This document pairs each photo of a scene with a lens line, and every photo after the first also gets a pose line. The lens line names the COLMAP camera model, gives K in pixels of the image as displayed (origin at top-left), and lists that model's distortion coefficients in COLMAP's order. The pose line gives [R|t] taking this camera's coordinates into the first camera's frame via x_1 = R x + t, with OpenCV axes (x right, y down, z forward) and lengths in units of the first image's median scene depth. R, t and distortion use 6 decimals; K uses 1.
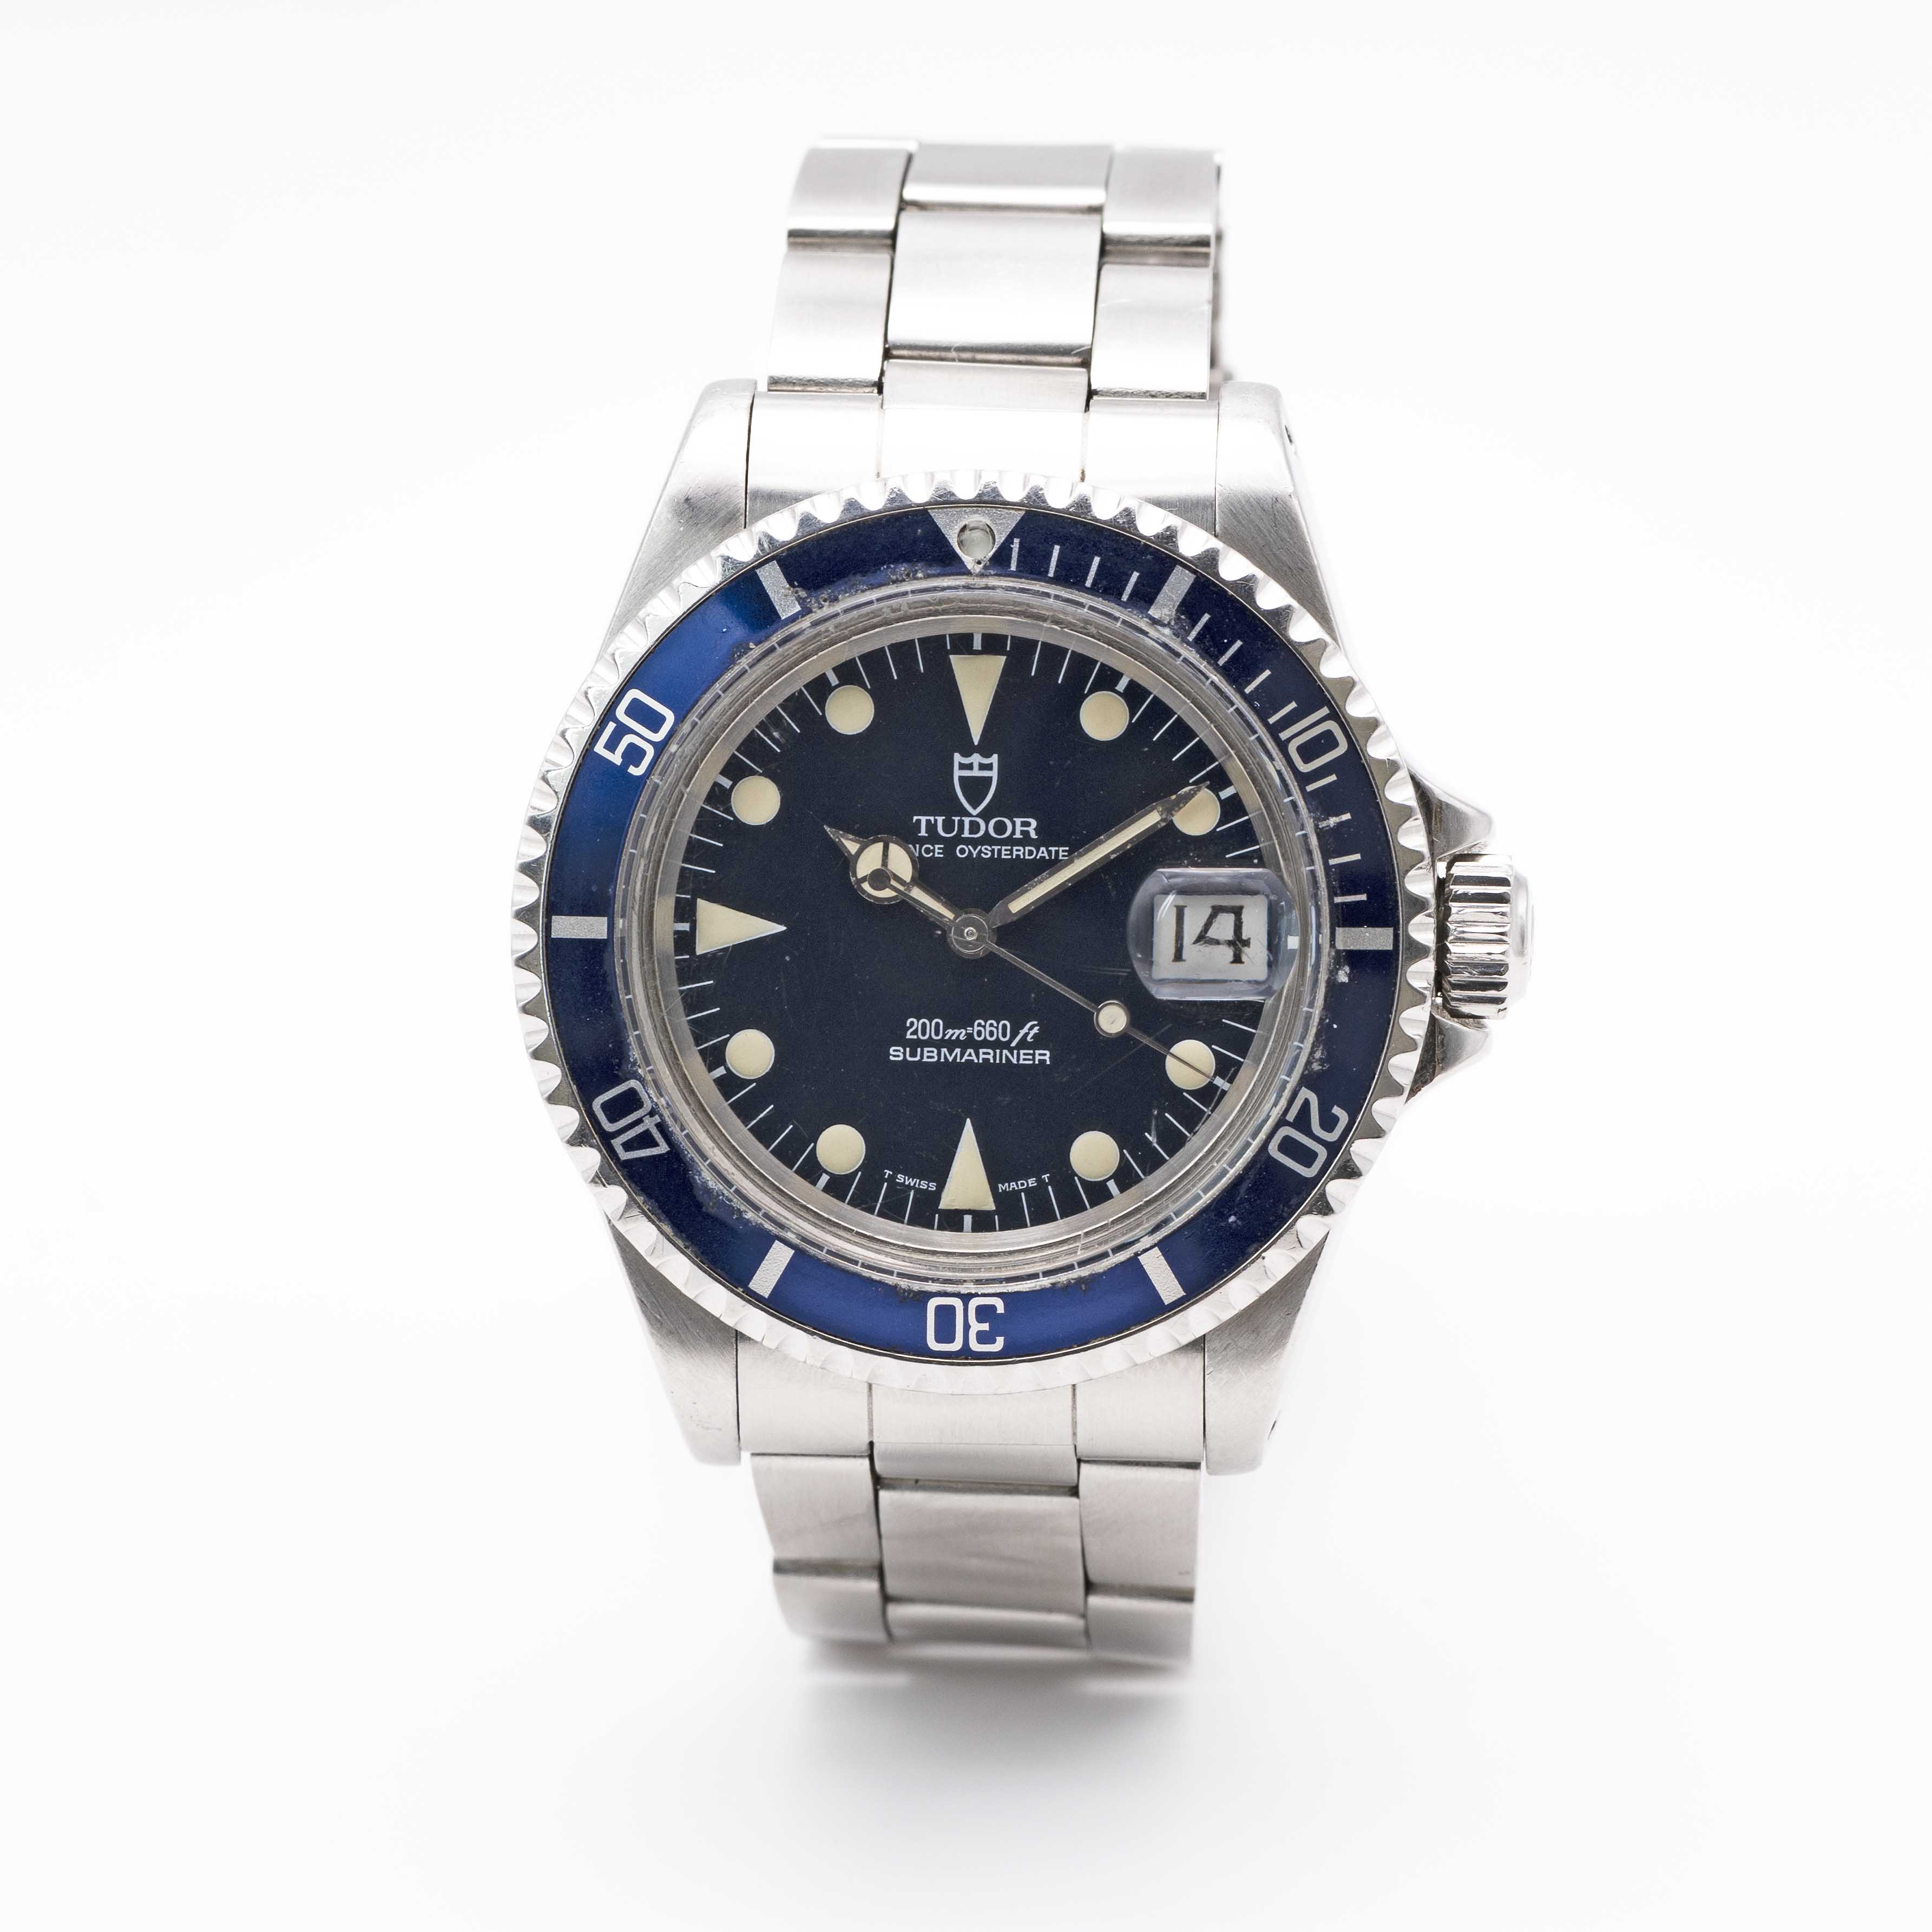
lens RADIAL K [[9675.0, 0, 933.4], [0, 9675.0, 964.5], [0, 0, 1]] dist [3.476787, 93.469780]
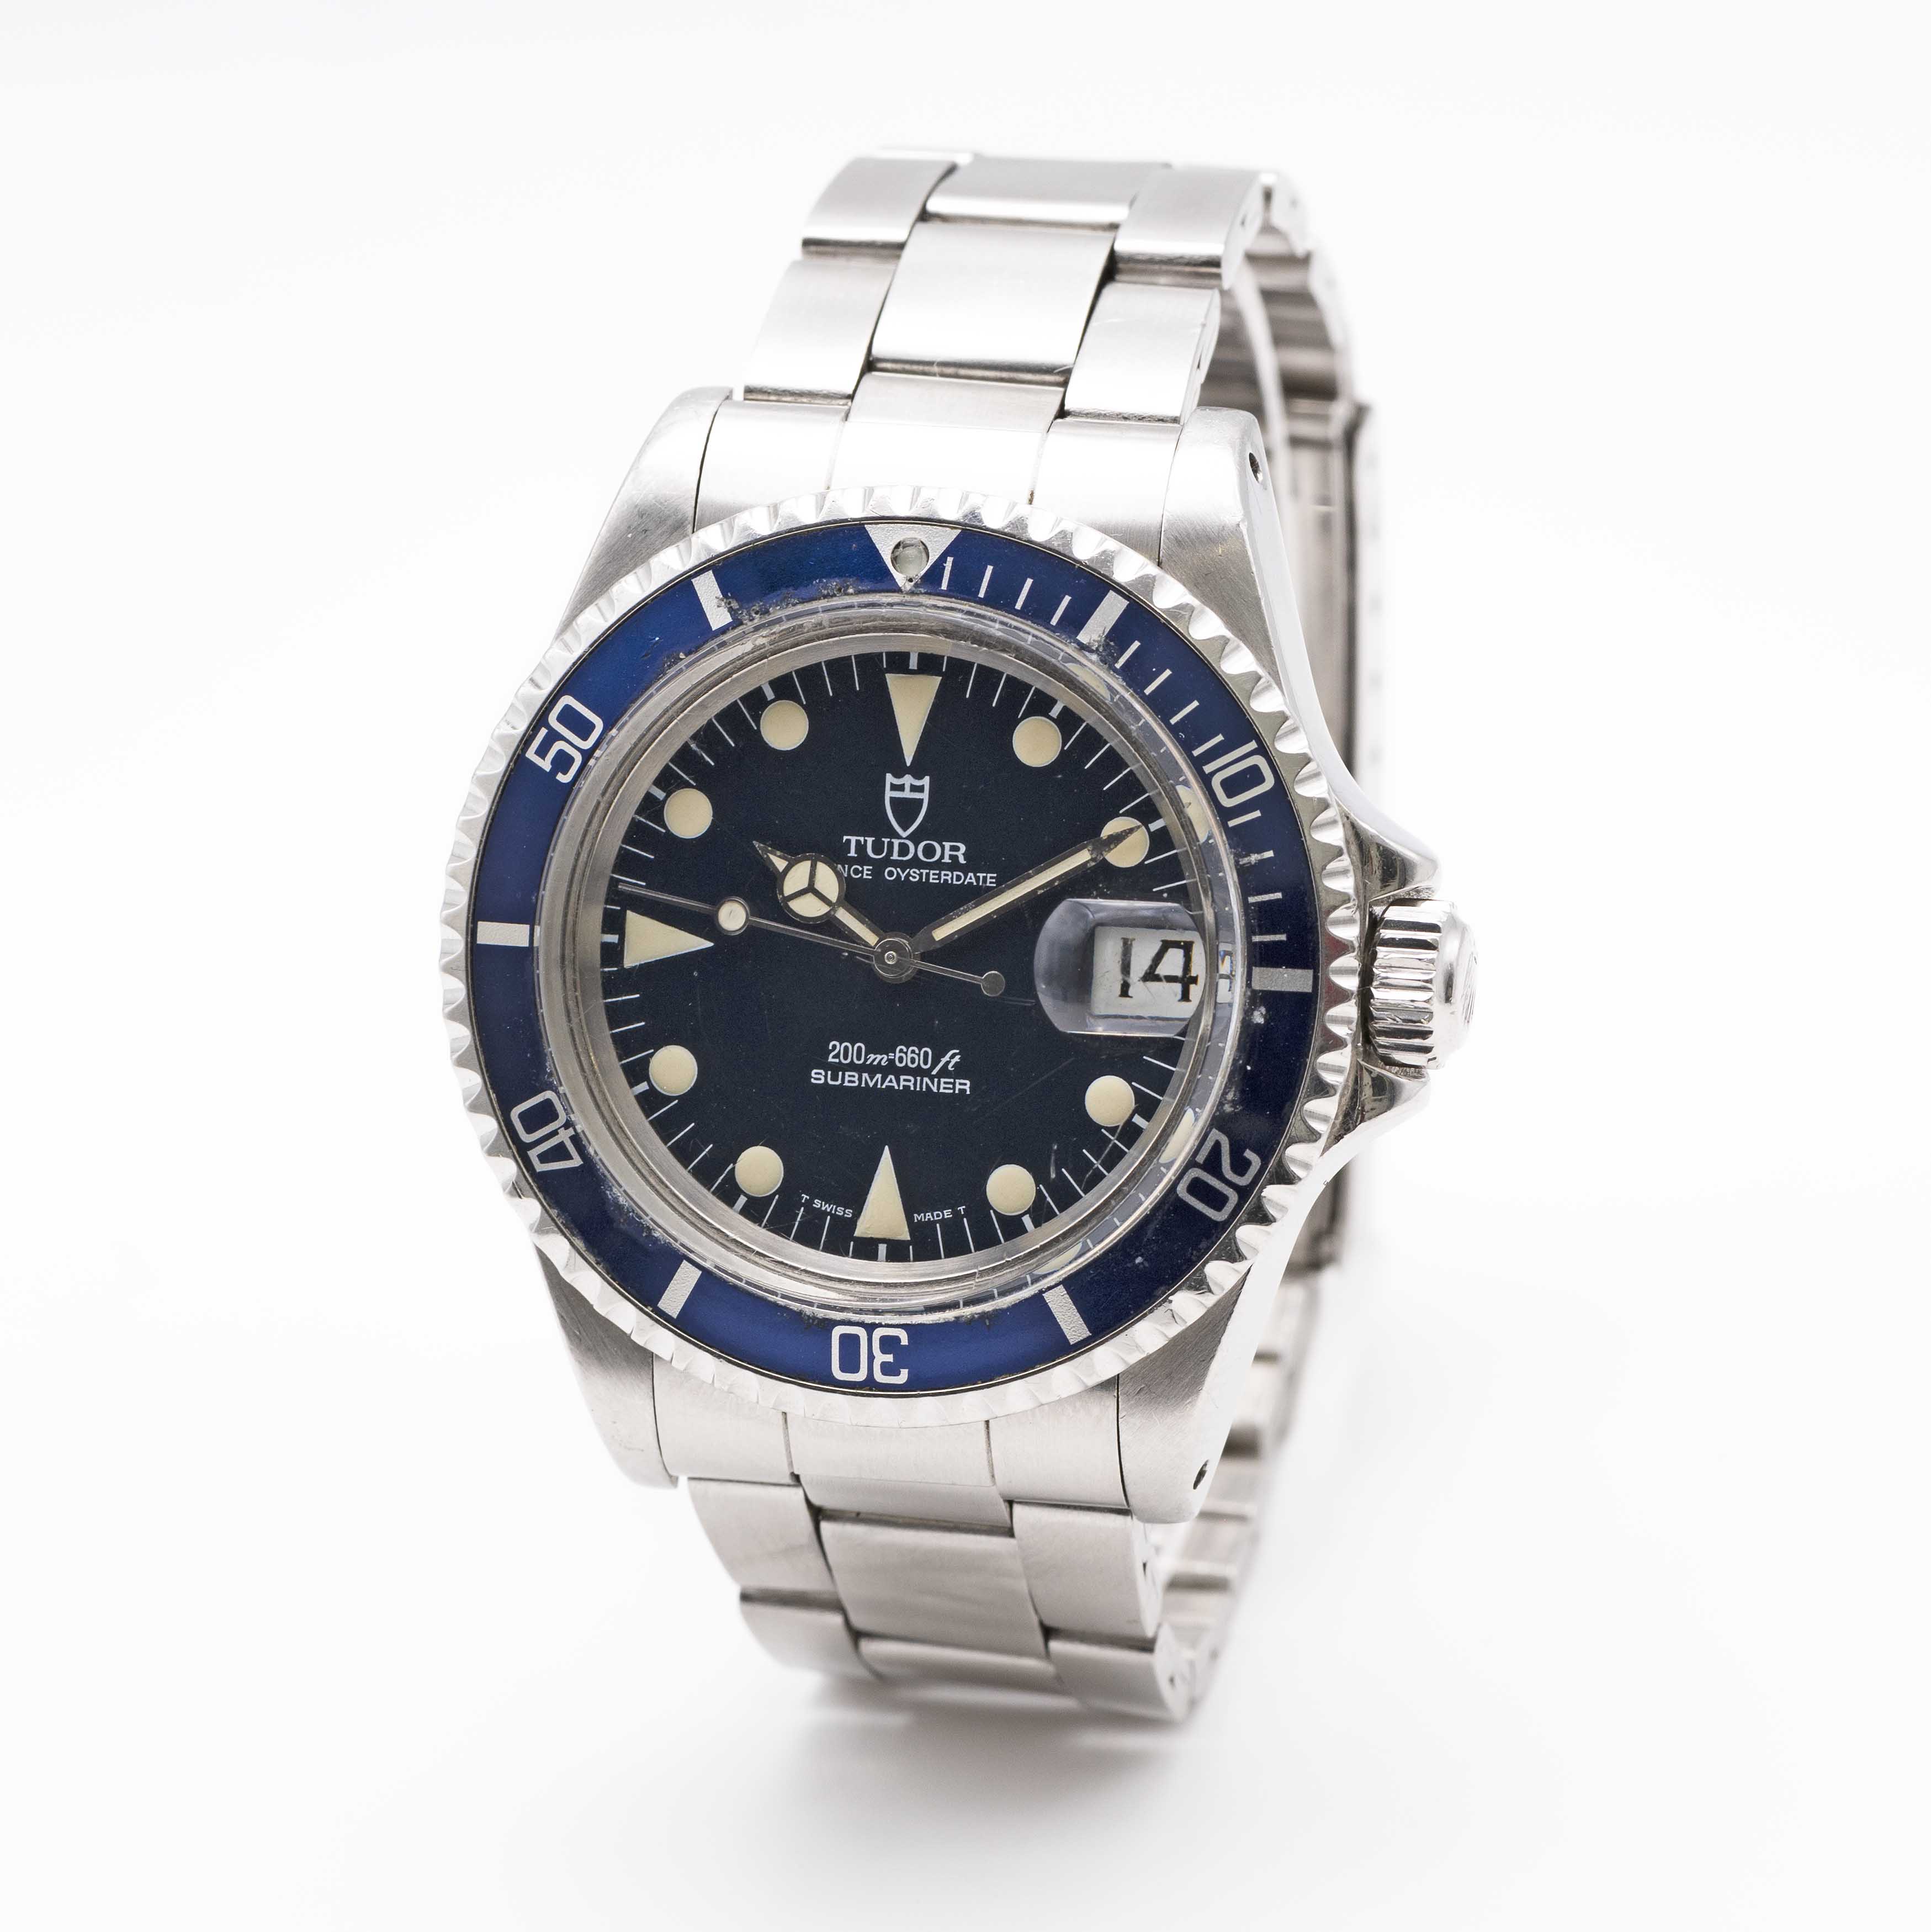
lens RADIAL K [[9673.9, 0, 905.3], [0, 9673.9, 992.1], [0, 0, 1]] dist [3.476787, 93.469780]
pose [[0.984571, 0.043359, -0.169530, 0.171610], [-0.043983, 0.999032, 0.000077, 0.000176], [0.169369, 0.007381, 0.985525, 0.032050]]
